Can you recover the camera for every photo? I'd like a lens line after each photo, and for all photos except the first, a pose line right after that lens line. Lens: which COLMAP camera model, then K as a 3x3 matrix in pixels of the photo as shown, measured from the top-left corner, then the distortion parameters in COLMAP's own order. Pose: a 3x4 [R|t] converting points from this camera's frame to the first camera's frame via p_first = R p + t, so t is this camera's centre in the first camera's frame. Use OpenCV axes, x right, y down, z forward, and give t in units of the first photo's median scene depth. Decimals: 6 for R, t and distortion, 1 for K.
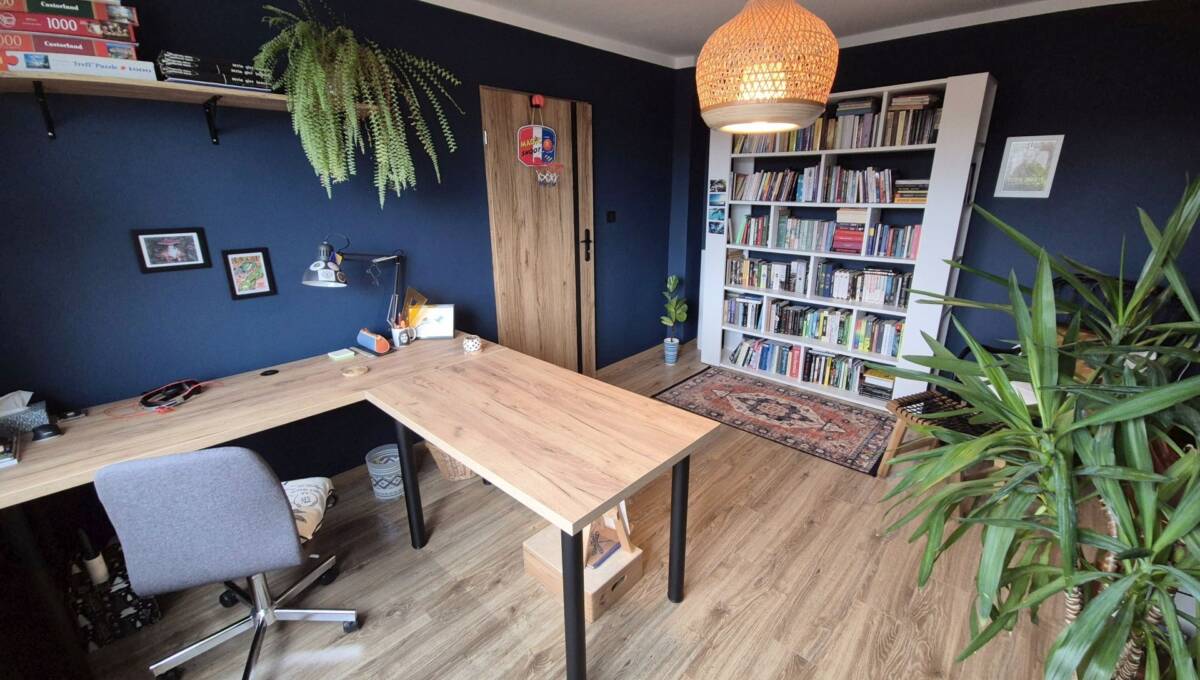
lens RADIAL K [[494.7, 0, 617.0], [0, 494.7, 334.6], [0, 0, 1]] dist [0.008968, -0.003607]
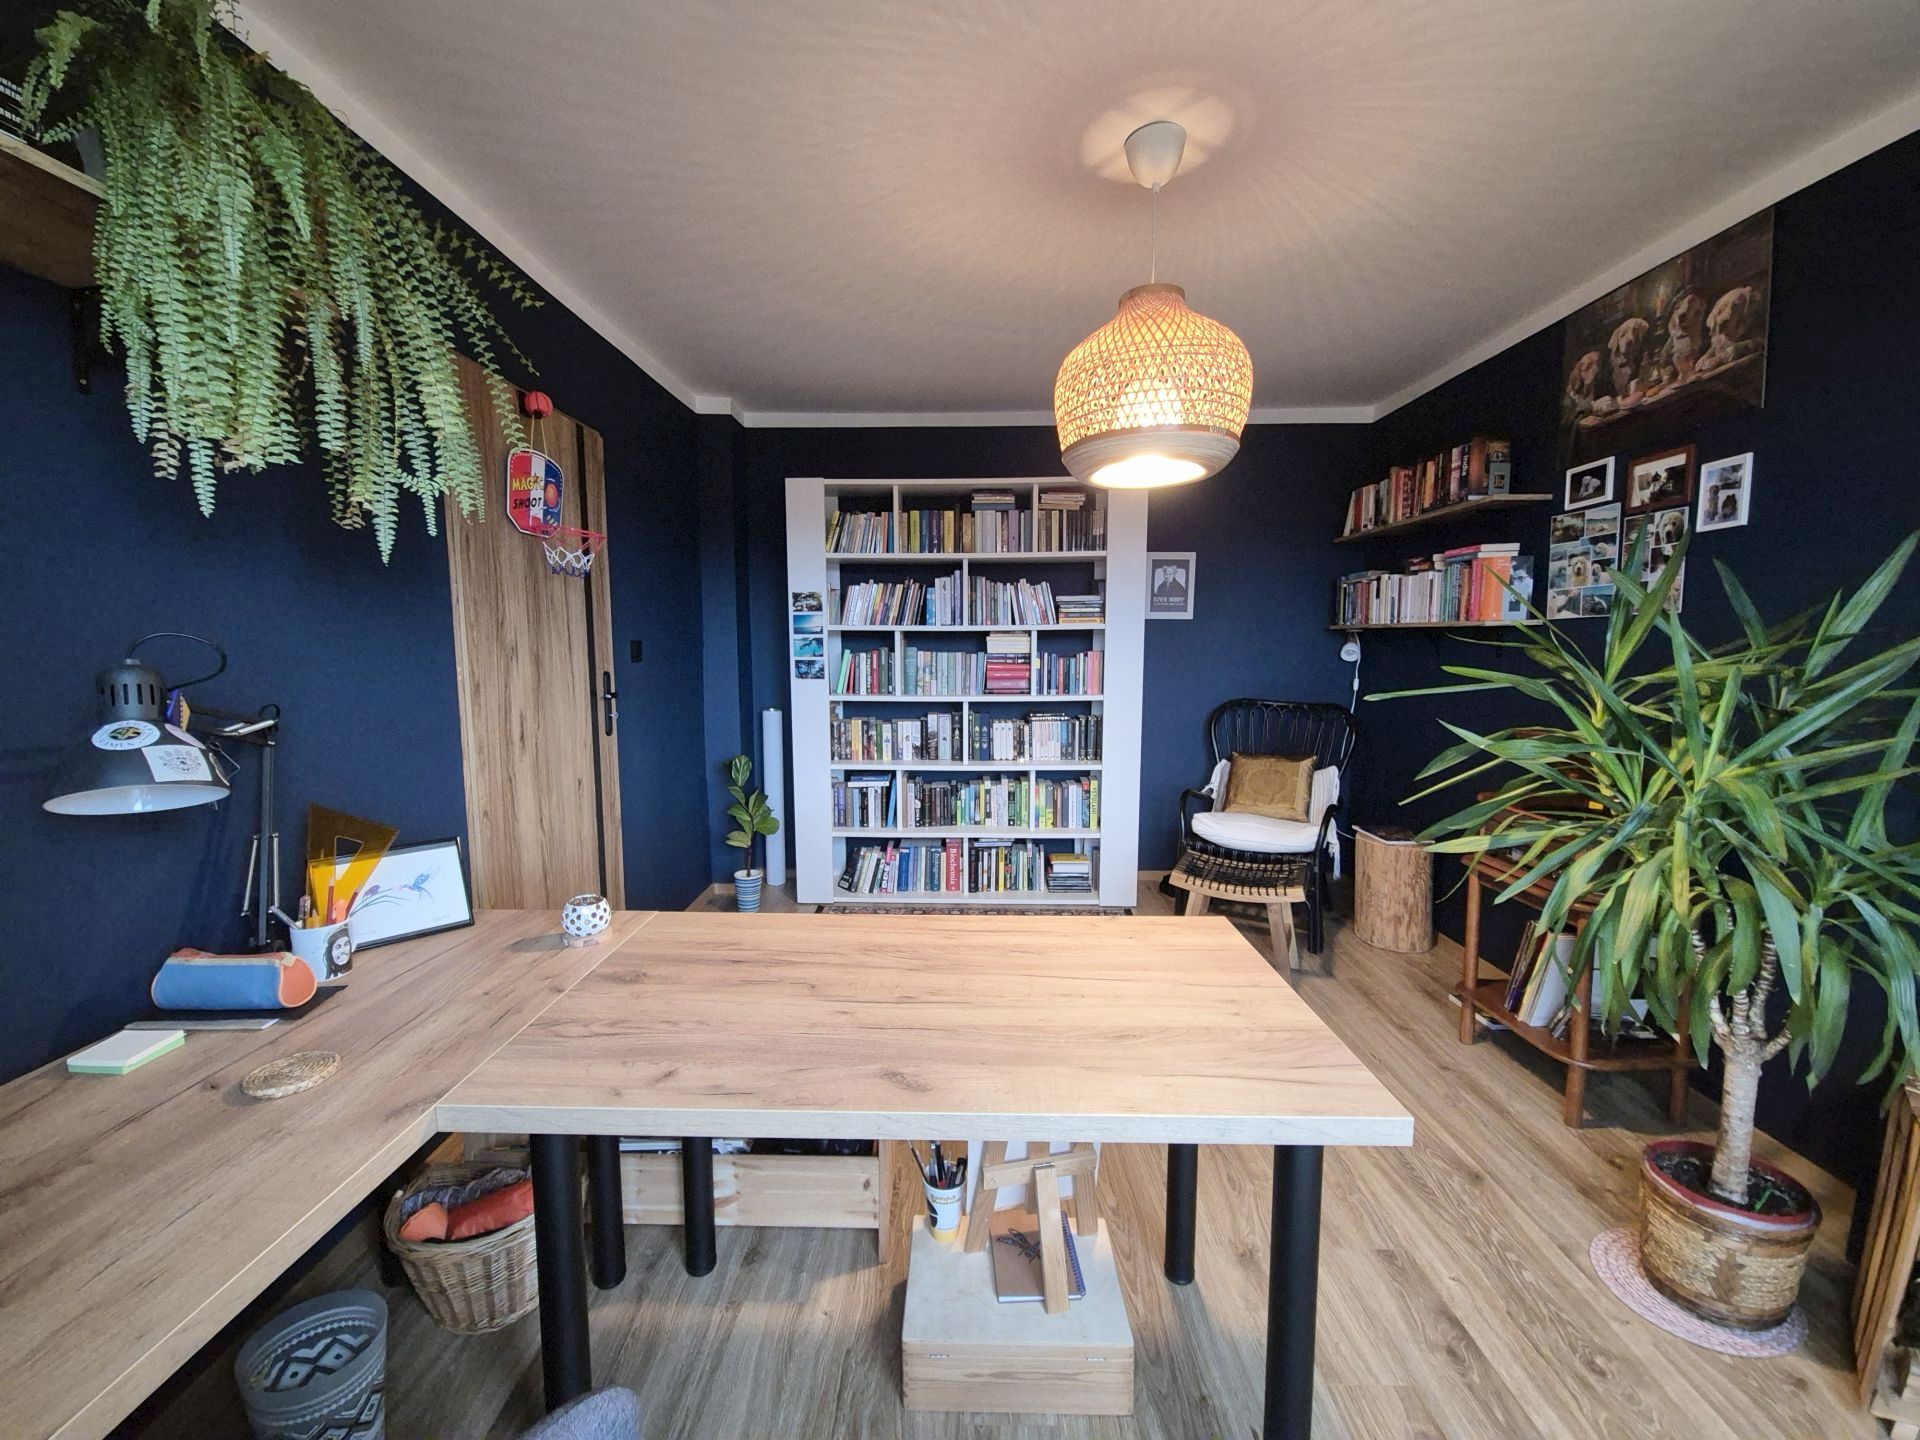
lens RADIAL K [[781.8, 0, 942.1], [0, 781.8, 731.9], [0, 0, 1]] dist [0.008658, -0.005768]
pose [[0.758080, -0.069910, 0.648403, -0.346854], [0.190835, 0.974499, -0.118045, 0.002511], [-0.623615, 0.213225, 0.752090, 0.231155]]
